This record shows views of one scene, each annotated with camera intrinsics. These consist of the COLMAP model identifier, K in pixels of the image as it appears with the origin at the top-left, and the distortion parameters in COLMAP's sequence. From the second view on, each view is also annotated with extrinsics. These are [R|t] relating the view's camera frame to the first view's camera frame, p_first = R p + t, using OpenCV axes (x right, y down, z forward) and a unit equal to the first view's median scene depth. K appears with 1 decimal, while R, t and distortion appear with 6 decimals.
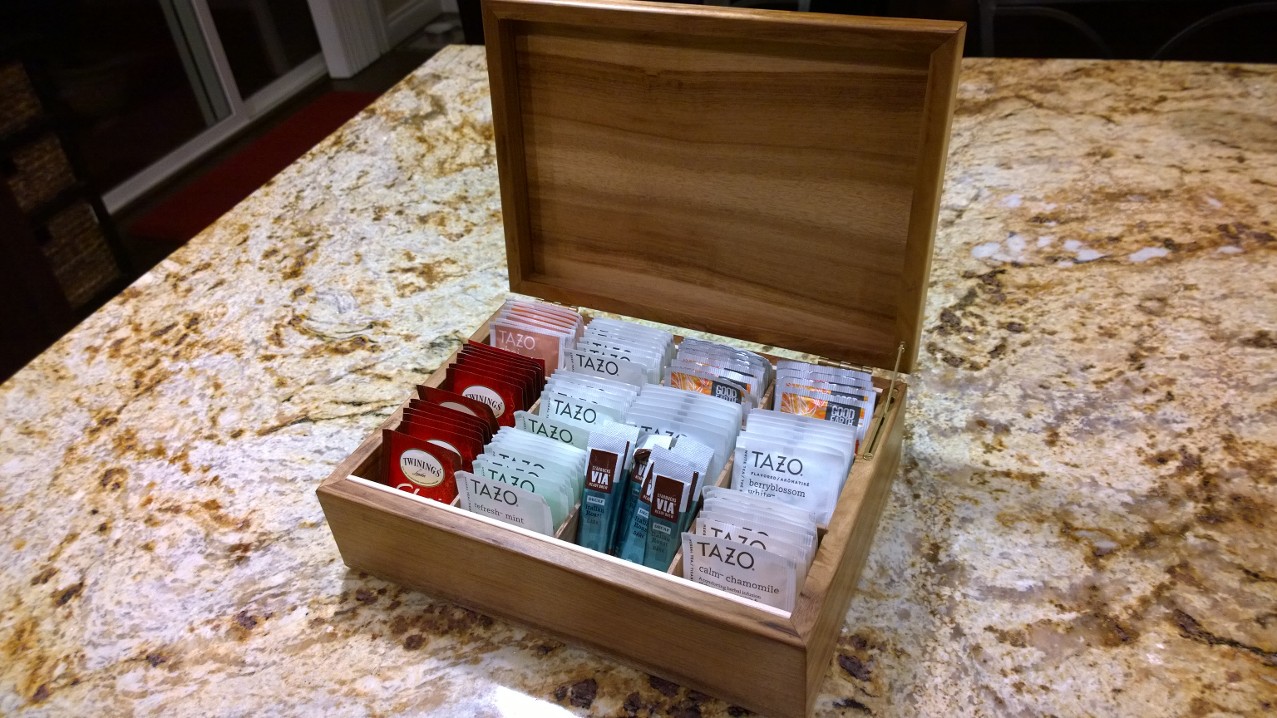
lens RADIAL K [[980.0, 0, 642.2], [0, 980.0, 360.3], [0, 0, 1]] dist [0.057185, -0.093134]
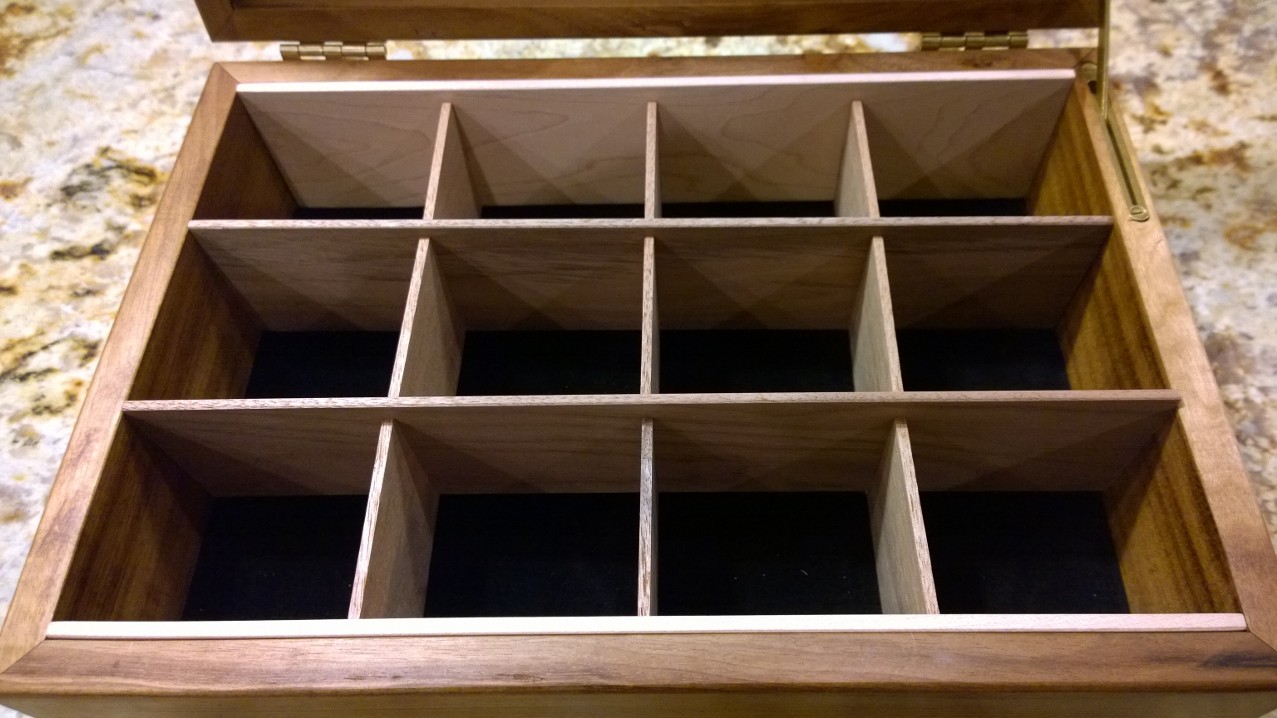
lens RADIAL K [[980.0, 0, 633.7], [0, 980.0, 364.4], [0, 0, 1]] dist [0.057185, -0.093134]
pose [[0.903067, -0.325187, 0.280579, -0.150441], [0.219588, 0.911003, 0.349077, -0.056363], [-0.369123, -0.253628, 0.894103, 0.522224]]
